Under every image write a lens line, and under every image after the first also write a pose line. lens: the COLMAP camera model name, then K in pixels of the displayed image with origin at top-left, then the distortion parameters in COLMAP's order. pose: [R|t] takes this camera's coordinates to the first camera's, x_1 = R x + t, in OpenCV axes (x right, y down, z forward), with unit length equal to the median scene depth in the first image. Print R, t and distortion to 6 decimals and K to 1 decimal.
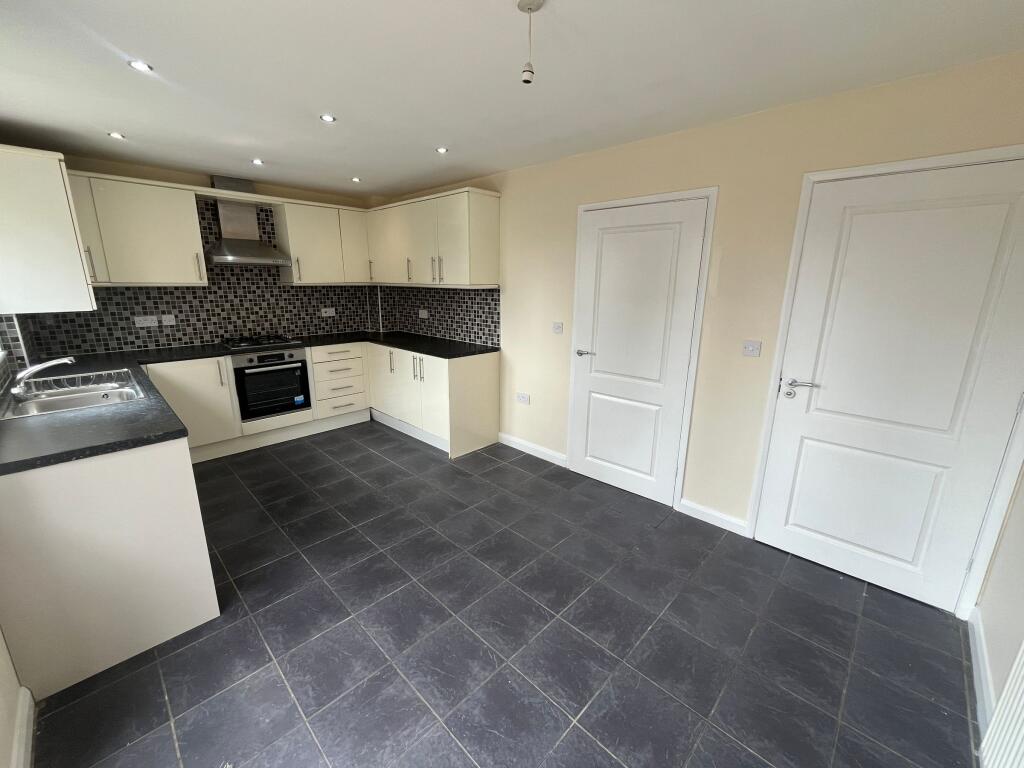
lens RADIAL K [[415.5, 0, 508.5], [0, 415.5, 380.1], [0, 0, 1]] dist [-0.001650, -0.000044]
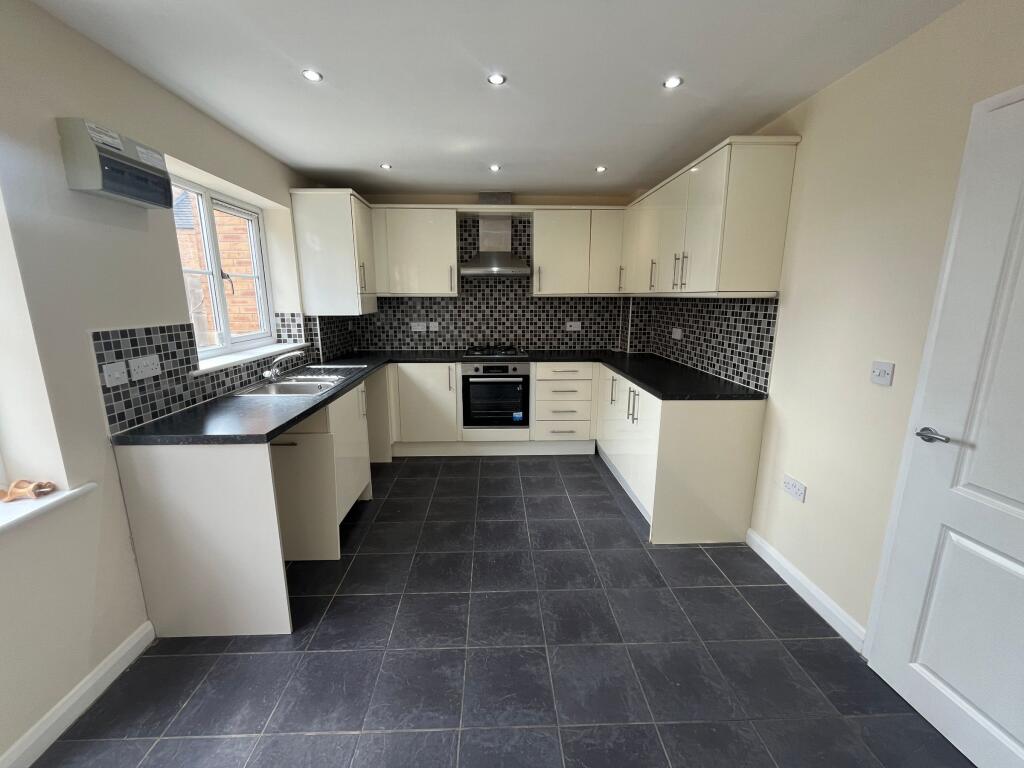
lens RADIAL K [[415.5, 0, 508.5], [0, 415.5, 380.1], [0, 0, 1]] dist [-0.001650, -0.000044]
pose [[0.721989, 0.128684, -0.679832, 0.118289], [-0.156887, 0.987408, 0.020288, -0.051949], [0.673883, 0.092009, 0.733087, 0.298811]]
